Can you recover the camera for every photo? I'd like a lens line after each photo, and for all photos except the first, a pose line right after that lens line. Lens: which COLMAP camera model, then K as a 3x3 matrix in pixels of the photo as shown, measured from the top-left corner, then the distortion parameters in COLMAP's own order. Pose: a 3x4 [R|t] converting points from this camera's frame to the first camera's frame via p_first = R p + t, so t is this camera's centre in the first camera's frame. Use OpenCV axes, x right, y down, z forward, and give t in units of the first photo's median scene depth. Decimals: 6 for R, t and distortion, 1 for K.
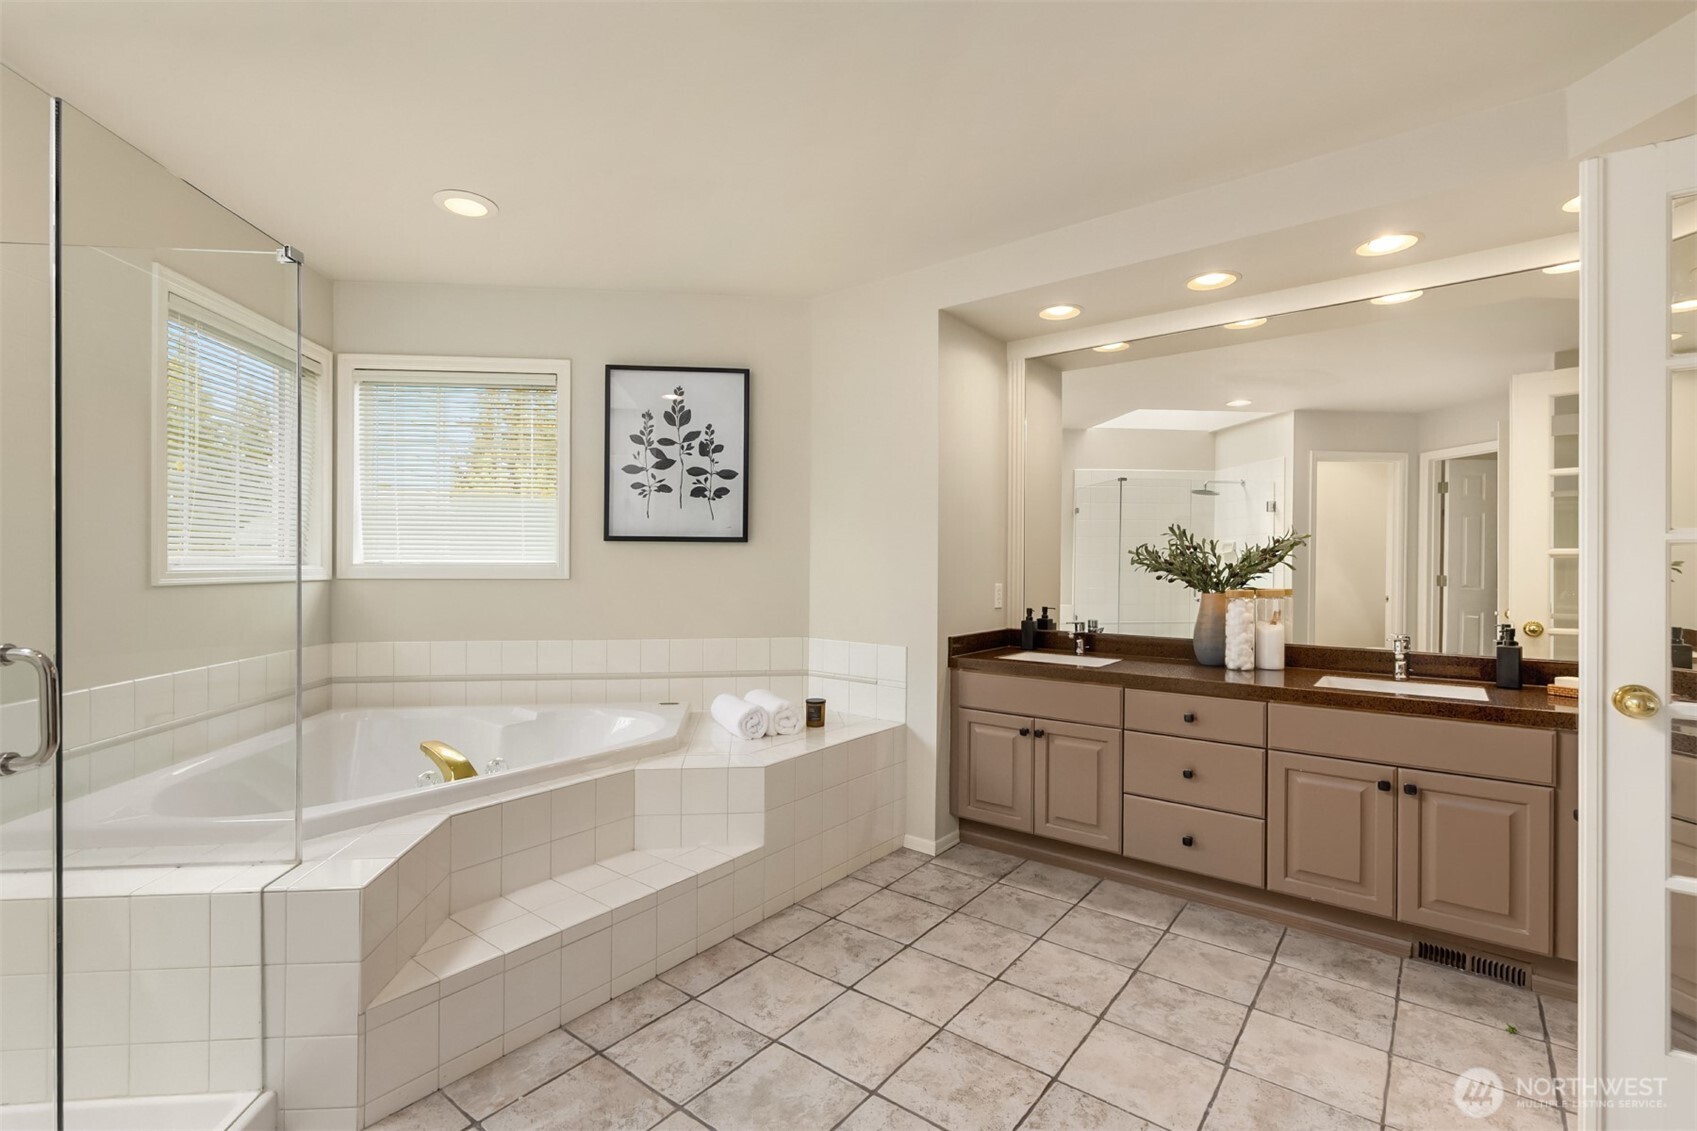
lens RADIAL K [[743.2, 0, 841.9], [0, 743.2, 562.9], [0, 0, 1]] dist [0.003420, 0.000451]
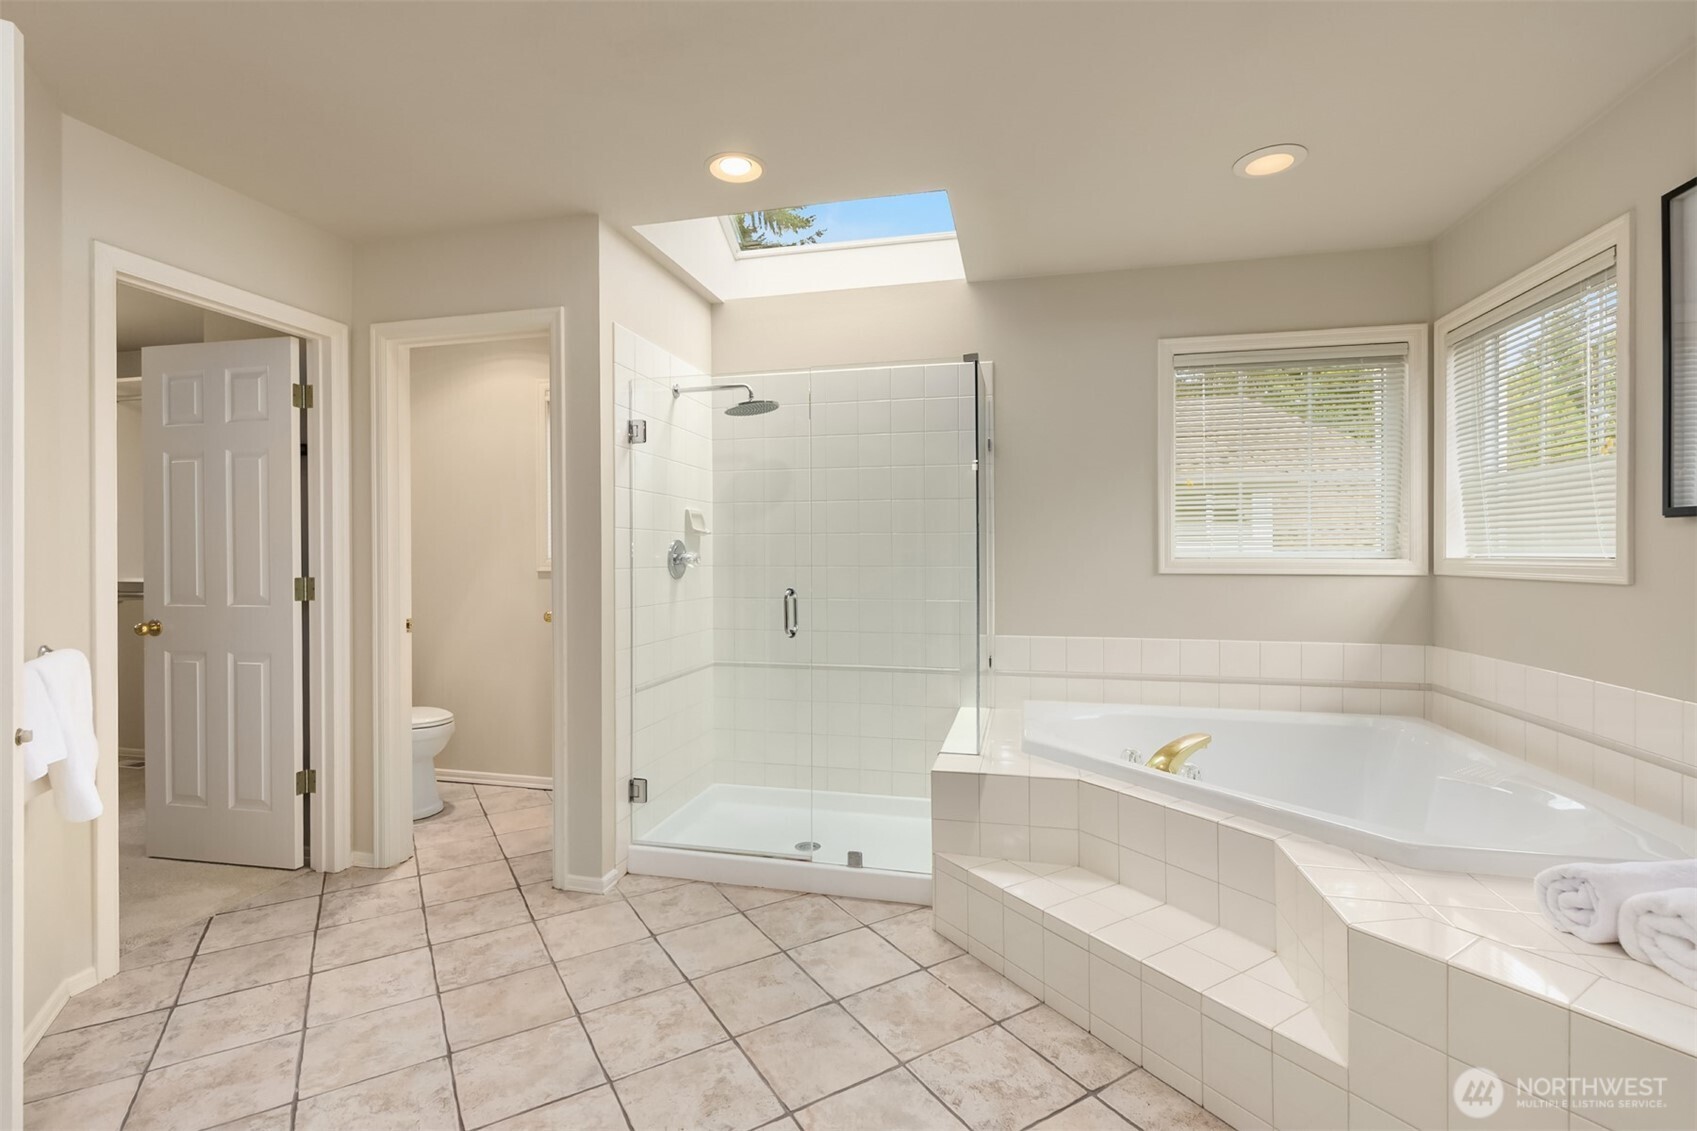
lens RADIAL K [[743.2, 0, 835.2], [0, 743.2, 560.1], [0, 0, 1]] dist [0.003420, 0.000451]
pose [[-0.310234, 0.004598, -0.950649, 0.376931], [-0.001279, 0.999985, 0.005253, -0.000083], [0.950659, 0.002846, -0.310224, 0.563808]]
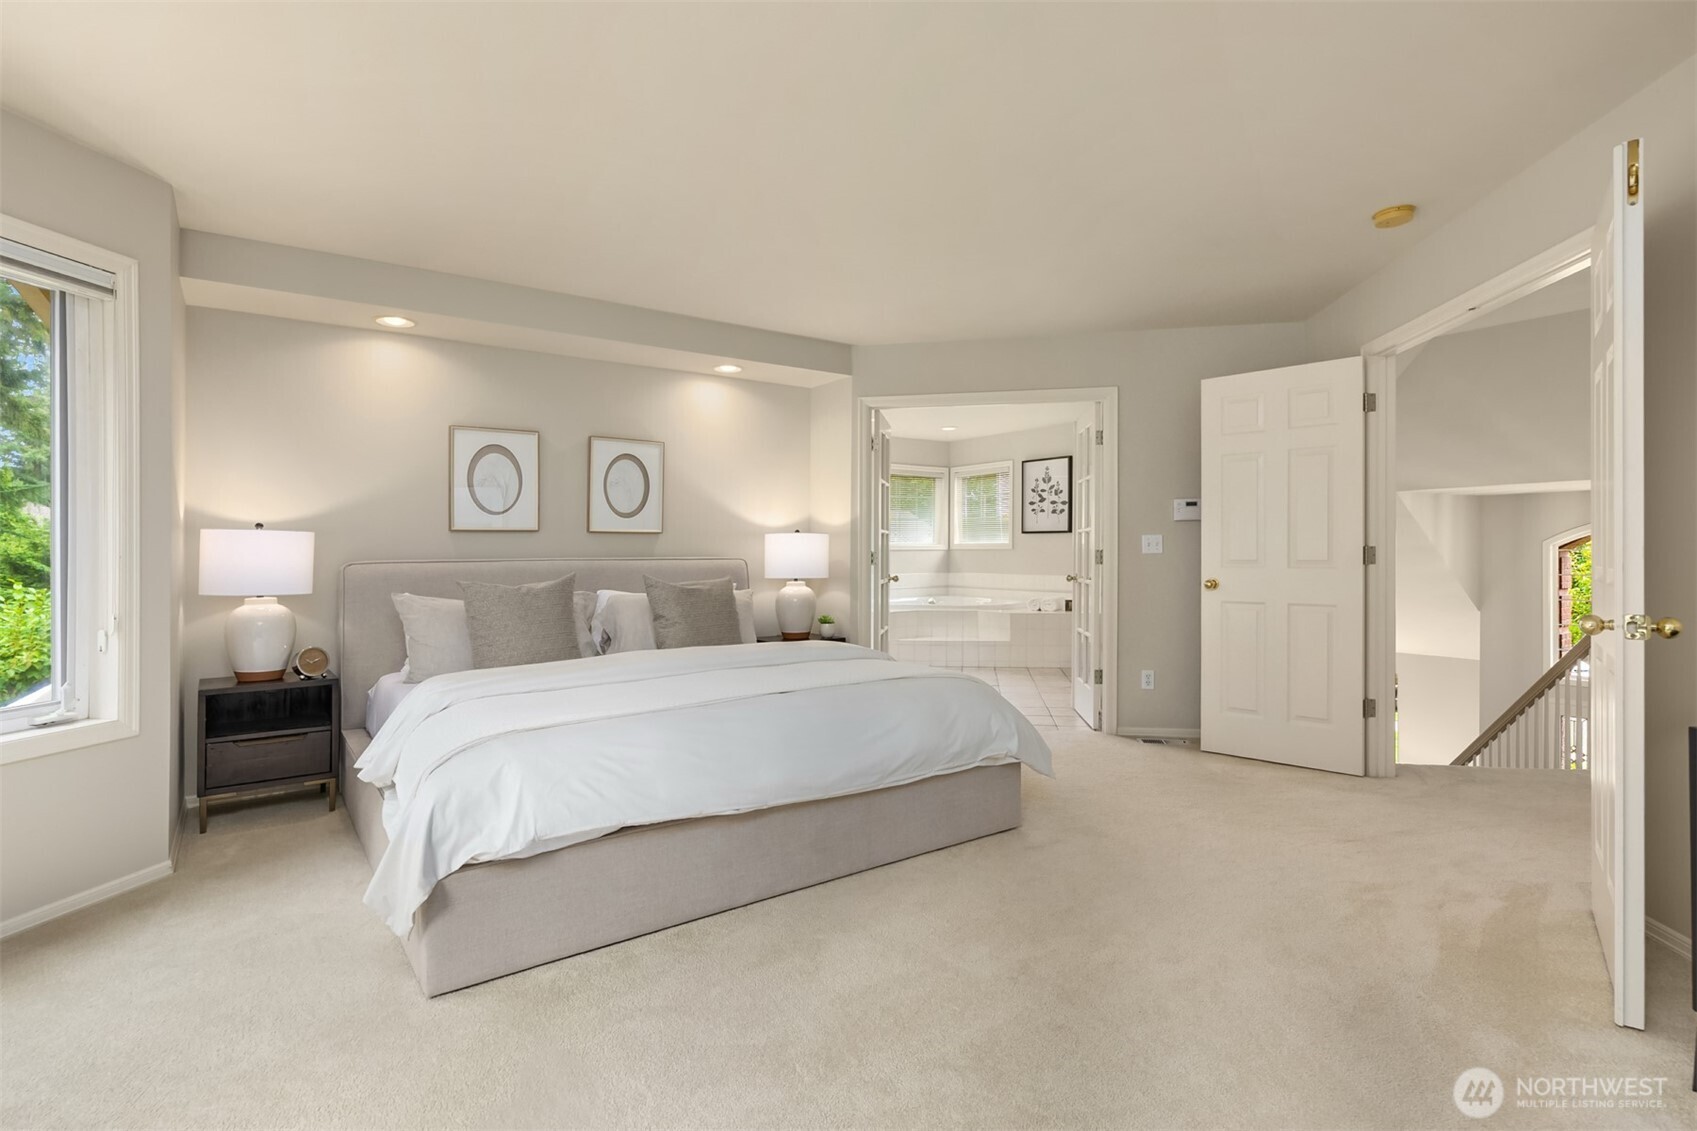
lens RADIAL K [[835.5, 0, 850.3], [0, 835.5, 561.4], [0, 0, 1]] dist [0.003689, 0.000902]
pose [[0.508013, 0.006644, -0.861324, 1.731391], [-0.004648, 0.999977, 0.004972, 0.049641], [0.861337, 0.001477, 0.508032, -0.860612]]
